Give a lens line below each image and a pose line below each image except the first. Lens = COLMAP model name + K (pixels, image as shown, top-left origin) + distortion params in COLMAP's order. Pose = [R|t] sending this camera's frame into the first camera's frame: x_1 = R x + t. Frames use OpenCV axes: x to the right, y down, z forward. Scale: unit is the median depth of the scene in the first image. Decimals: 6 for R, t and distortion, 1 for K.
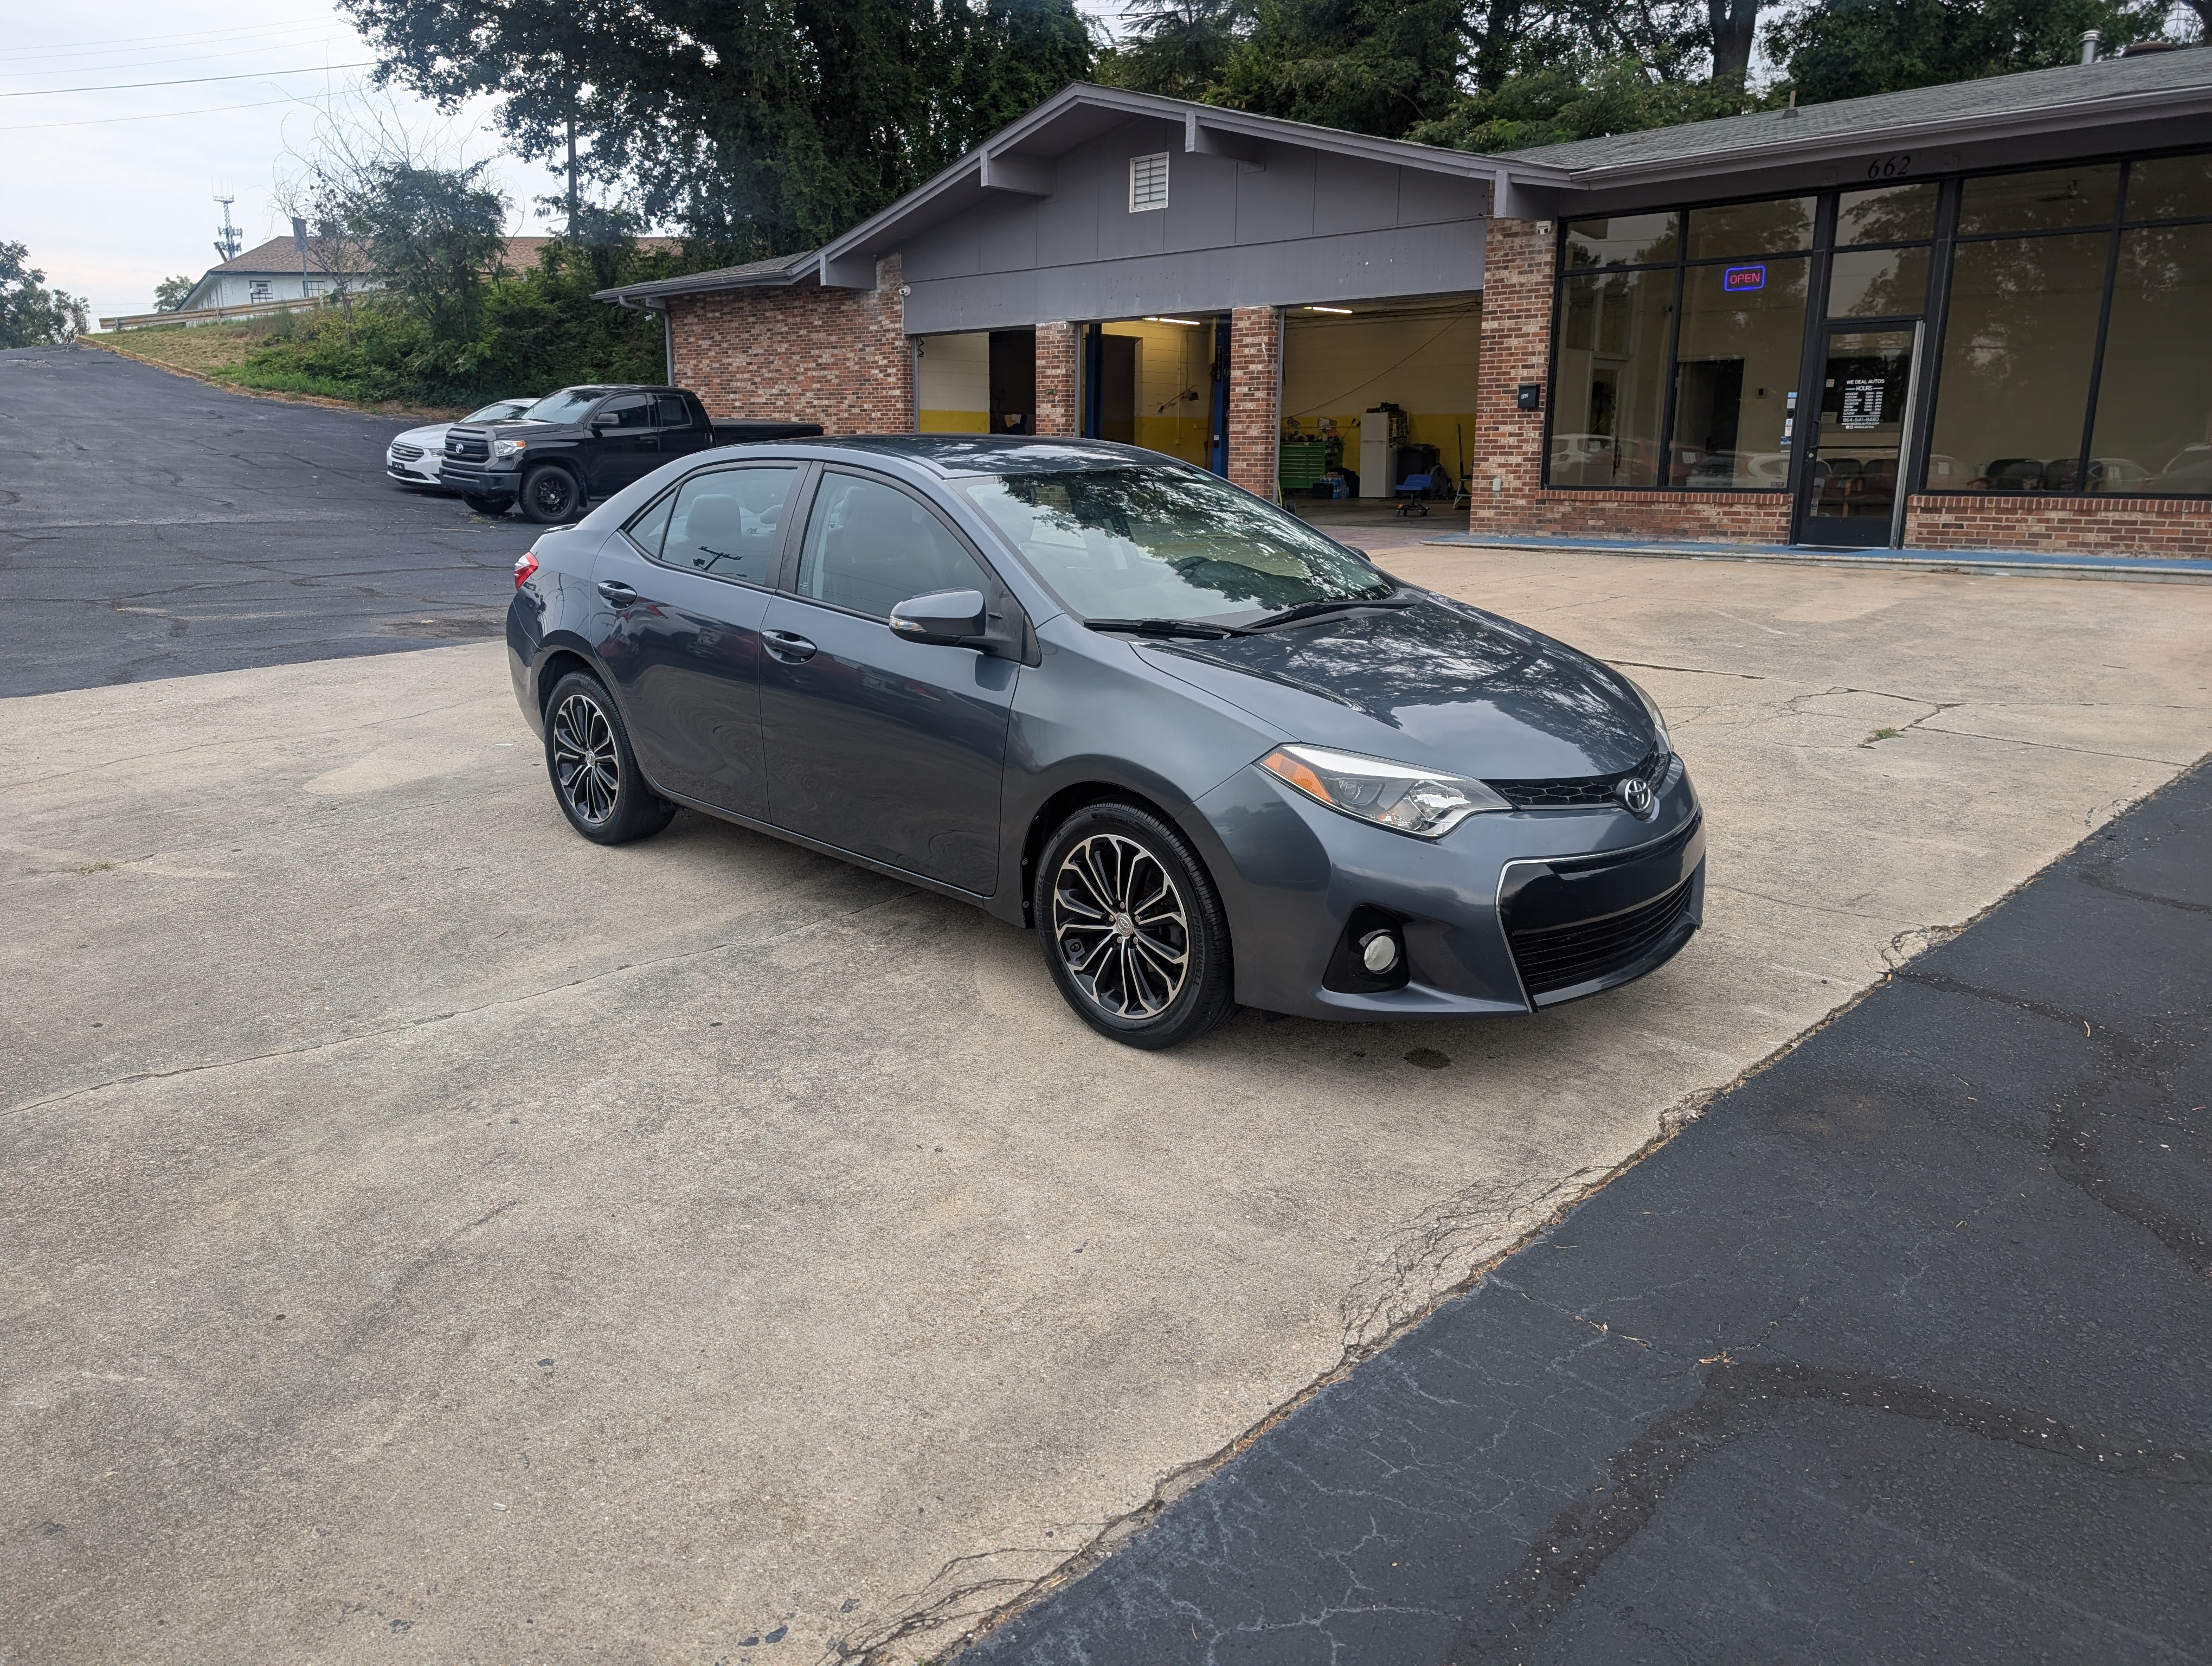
lens RADIAL K [[1592.5, 0, 1074.3], [0, 1592.5, 813.1], [0, 0, 1]] dist [0.019669, -0.018503]
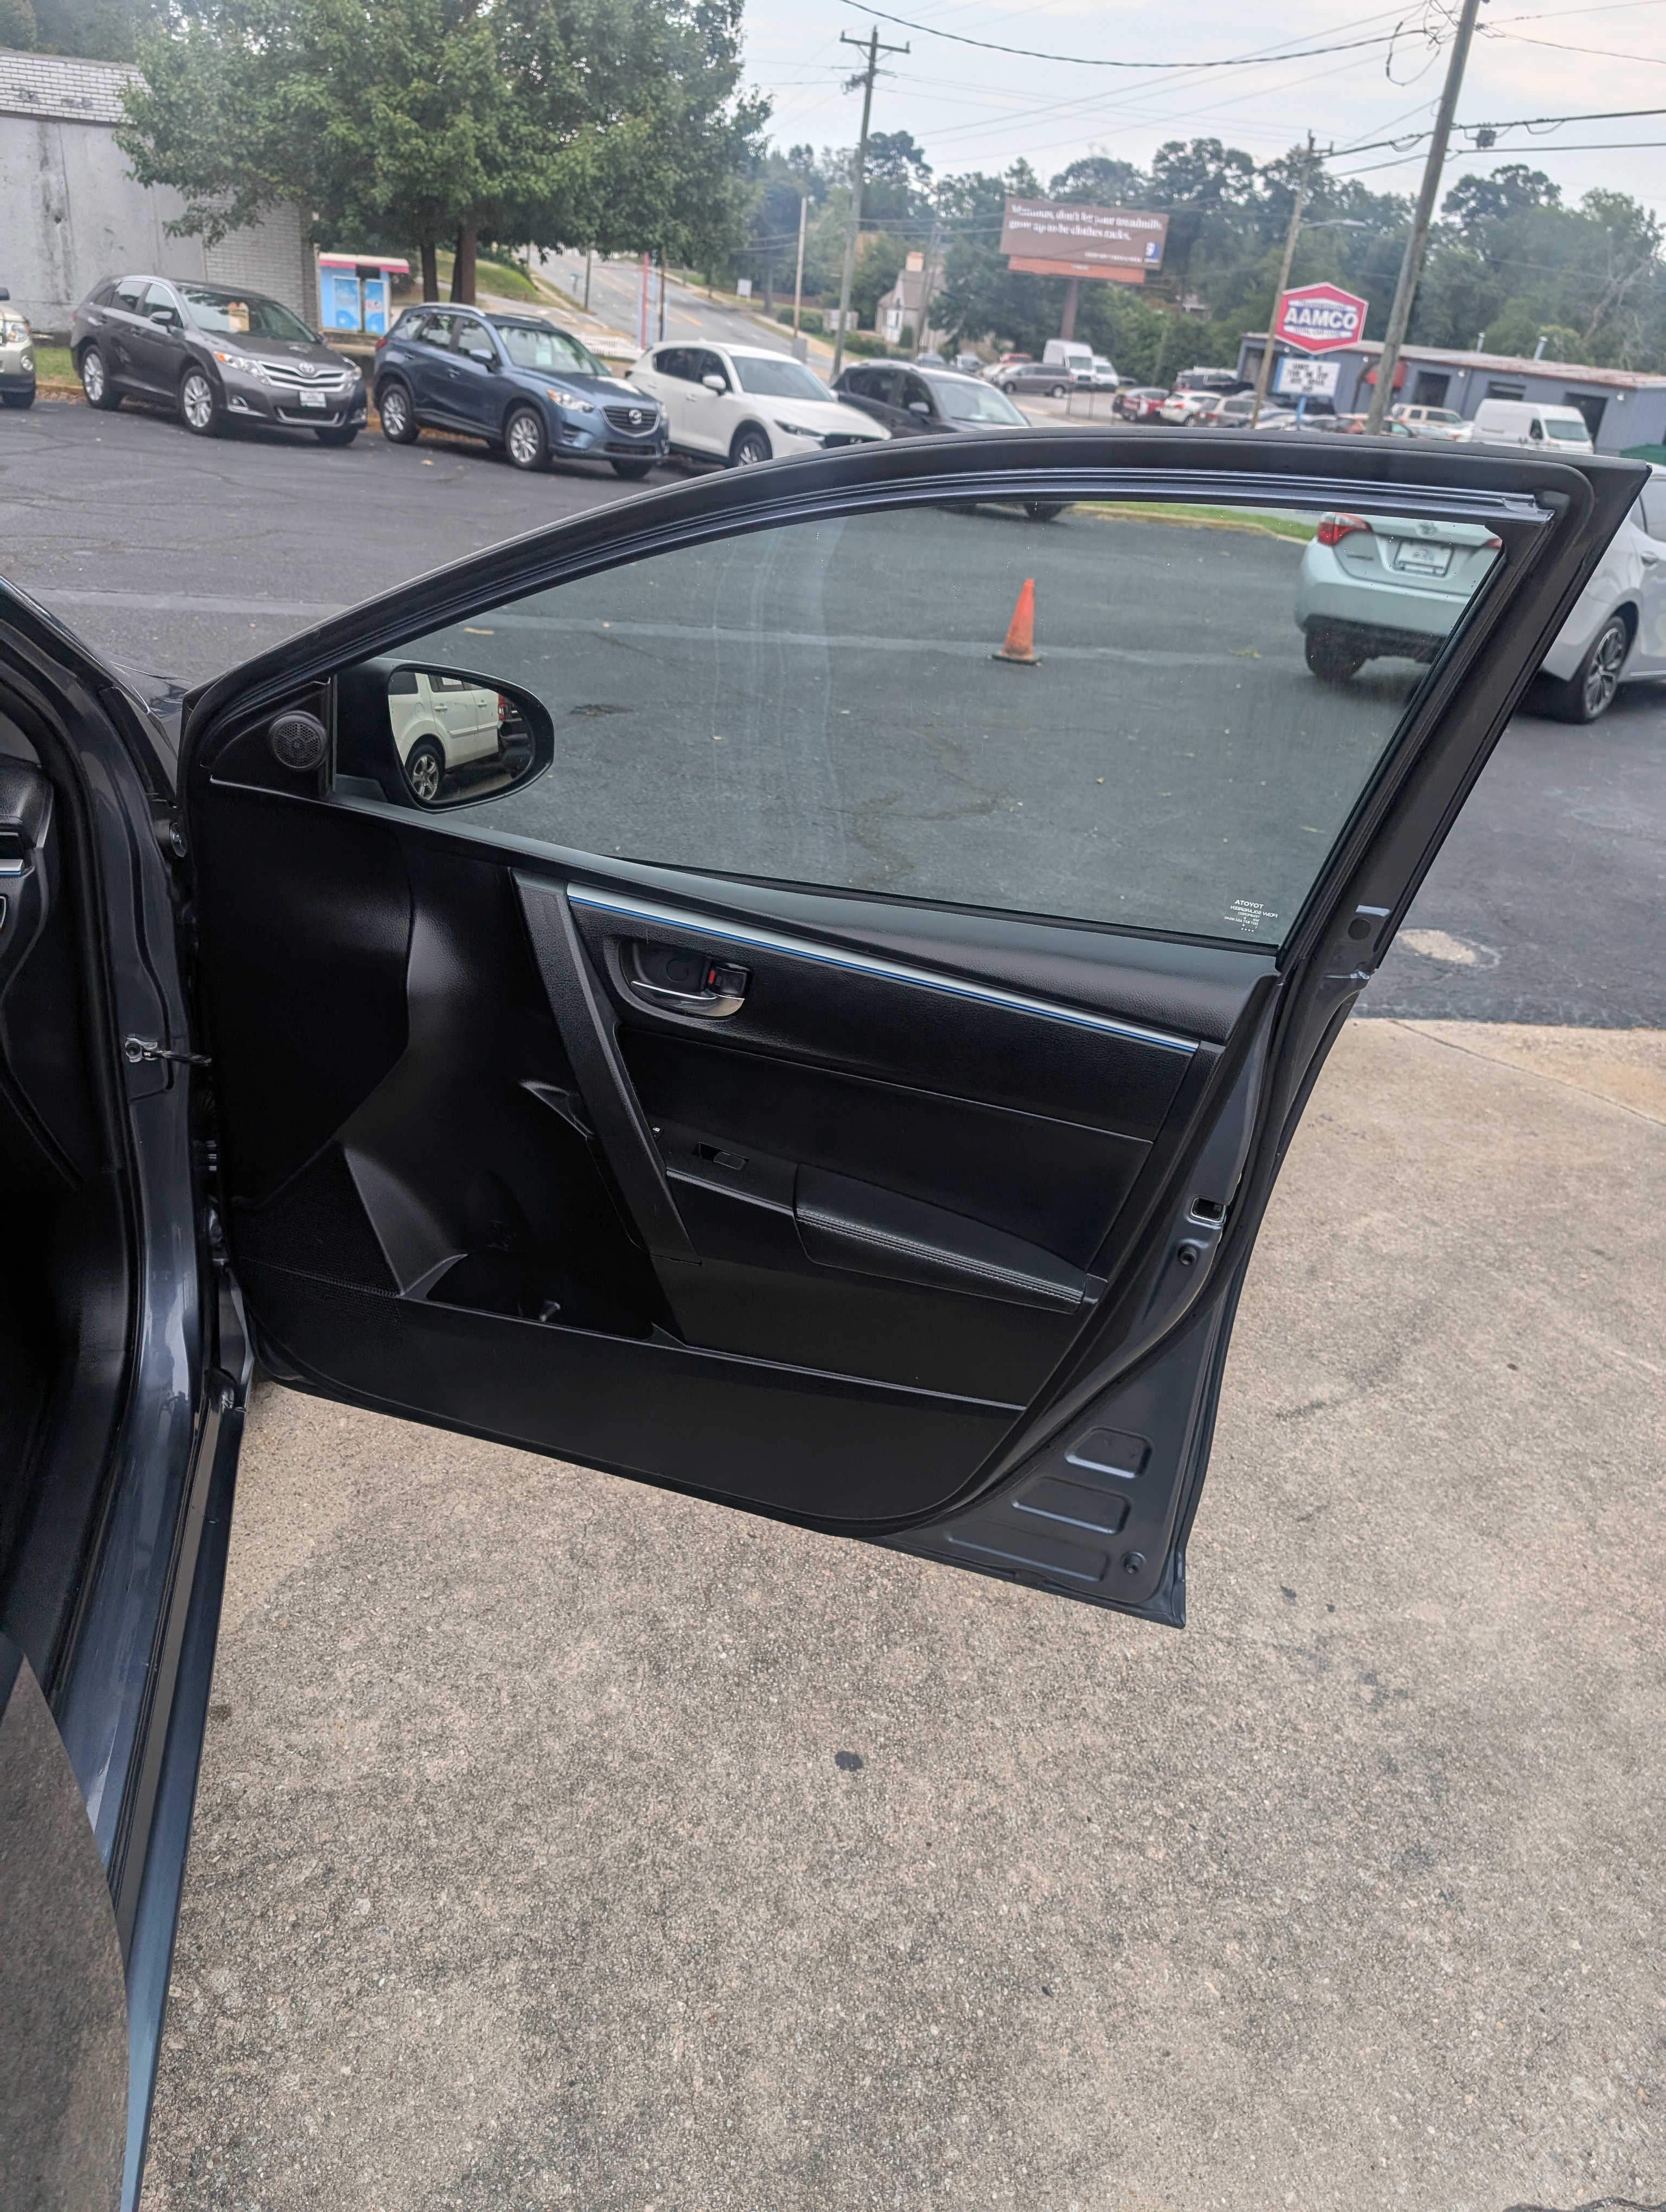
lens RADIAL K [[1592.5, 0, 810.1], [0, 1592.5, 1096.3], [0, 0, 1]] dist [0.019669, -0.018503]
pose [[-0.843586, -0.314883, 0.434985, -0.099320], [0.025122, 0.786007, 0.617707, -0.077530], [-0.536407, 0.532017, -0.655154, 0.342552]]
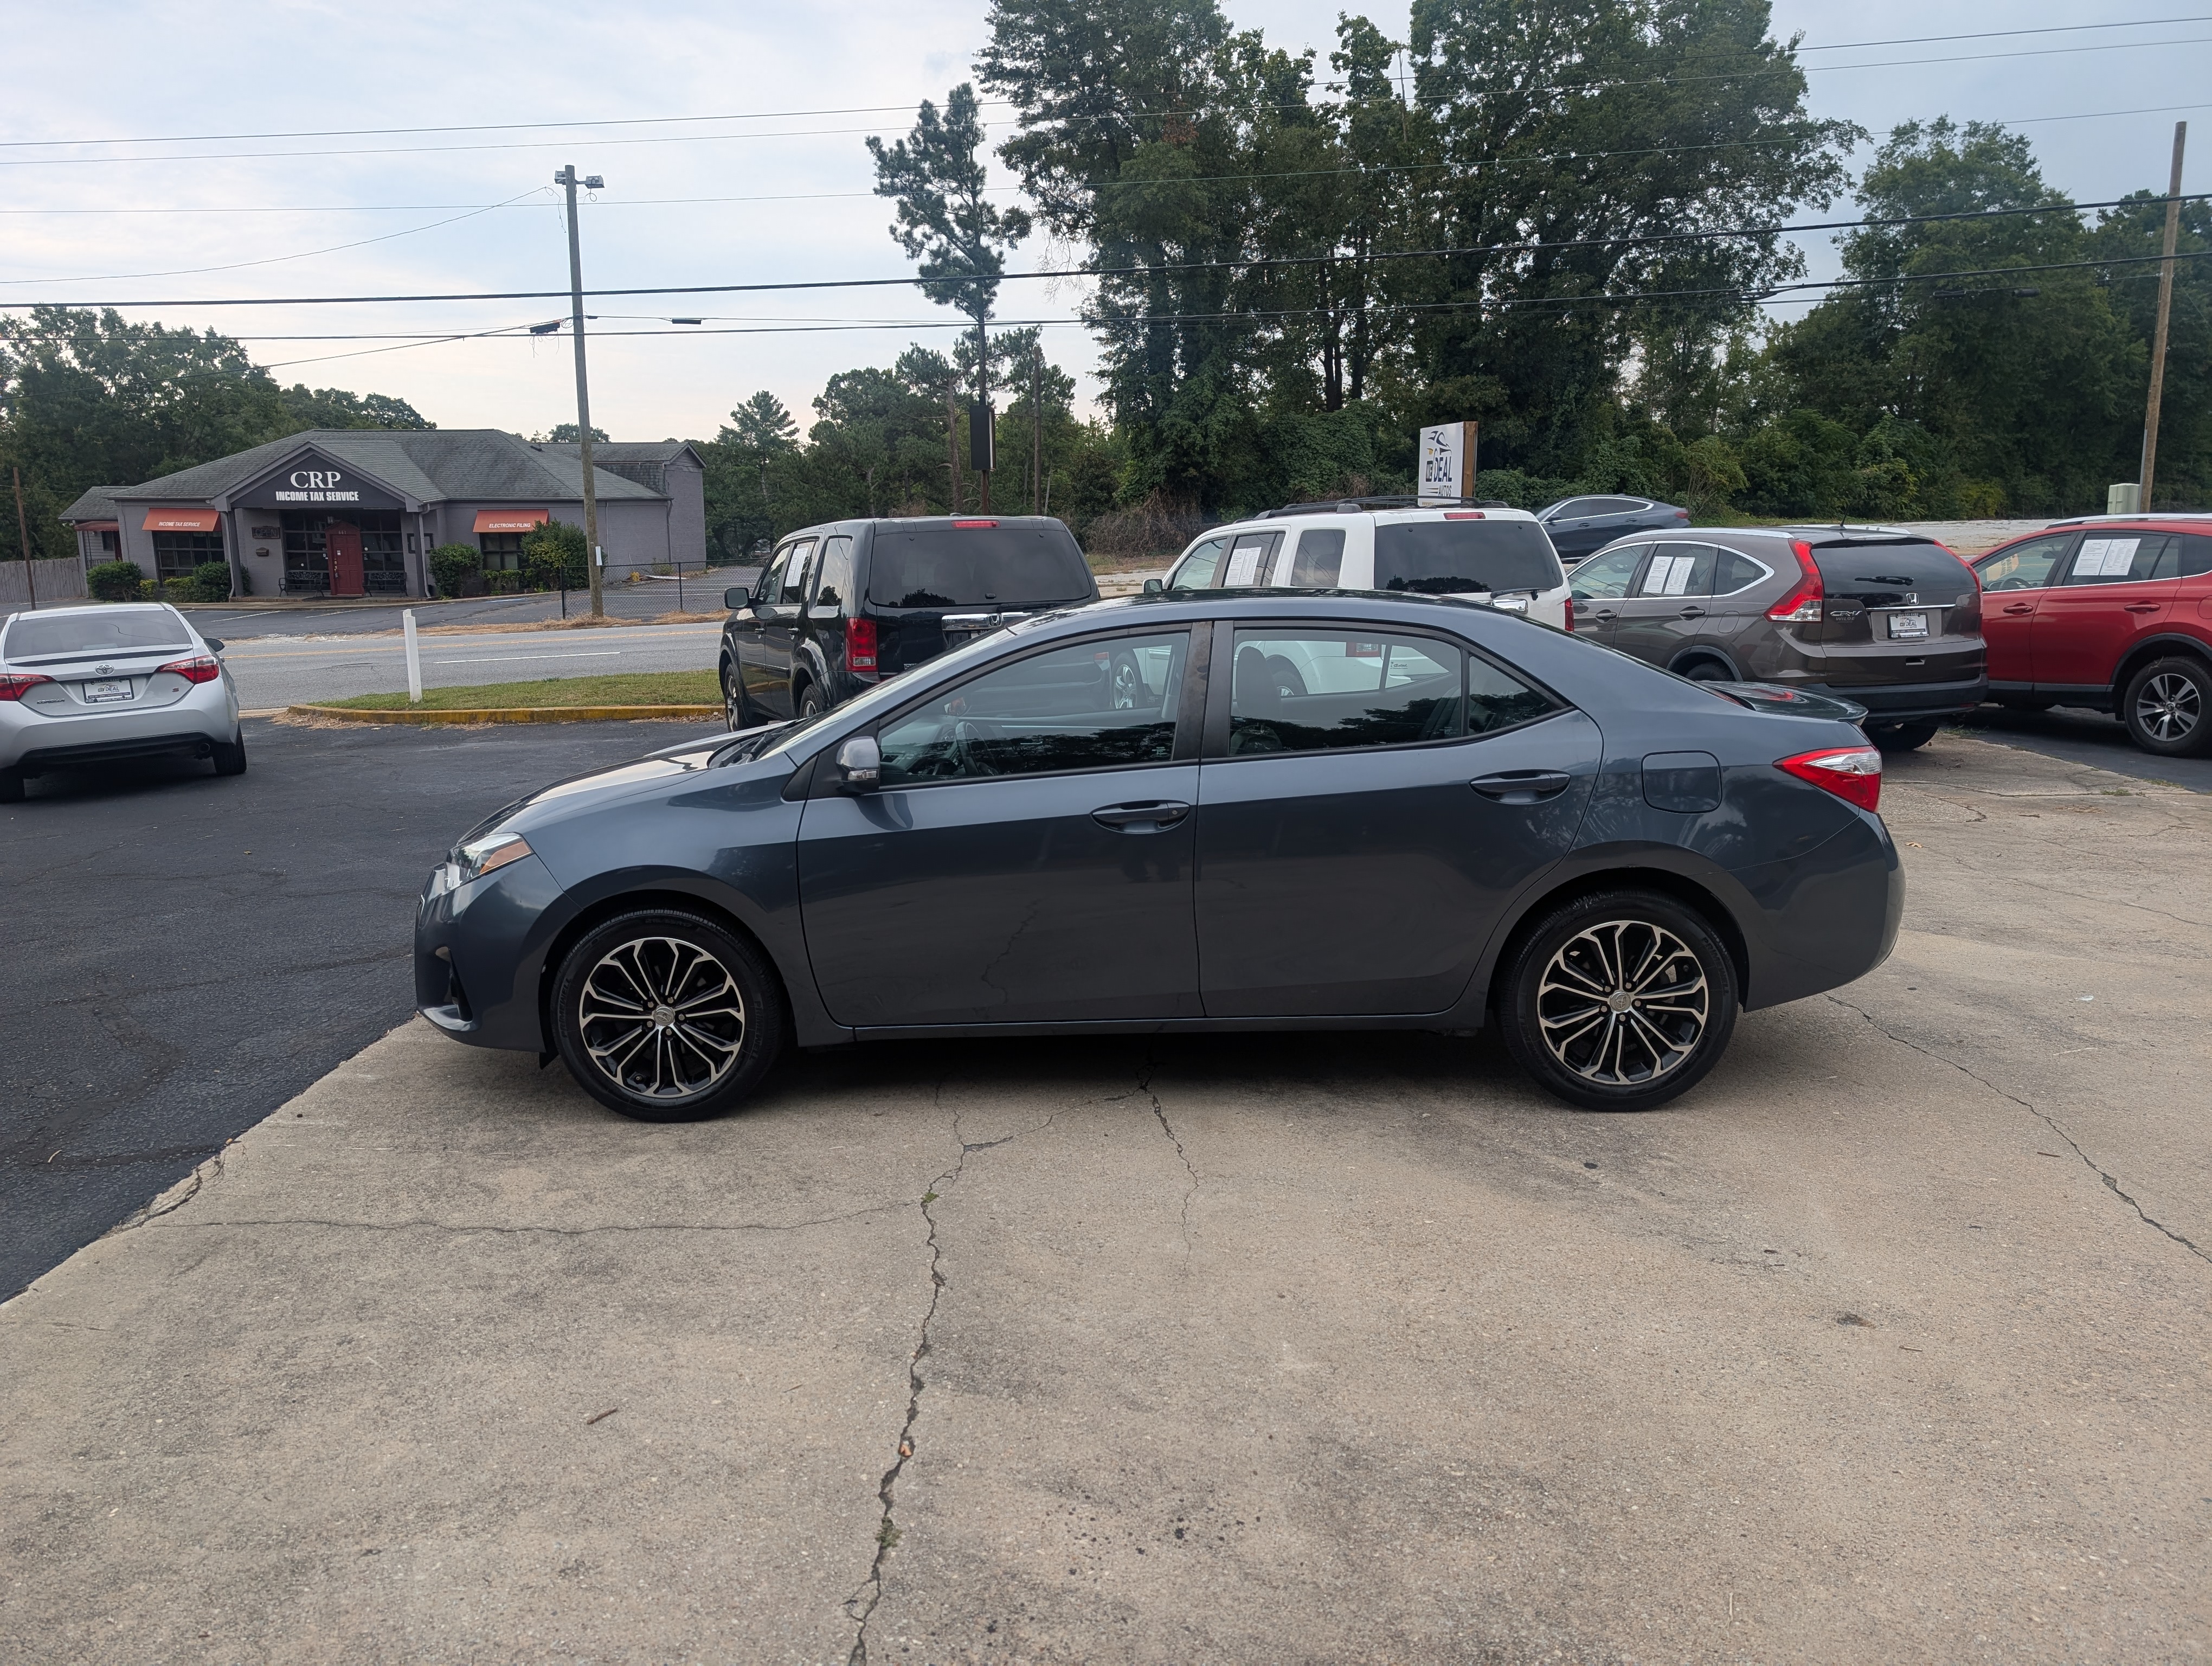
lens RADIAL K [[1592.5, 0, 1086.9], [0, 1592.5, 811.2], [0, 0, 1]] dist [0.019669, -0.018503]
pose [[-0.718791, 0.137140, -0.681566, 0.238027], [-0.153443, 0.924881, 0.347922, -0.159818], [0.678082, 0.354665, -0.643753, 0.592758]]
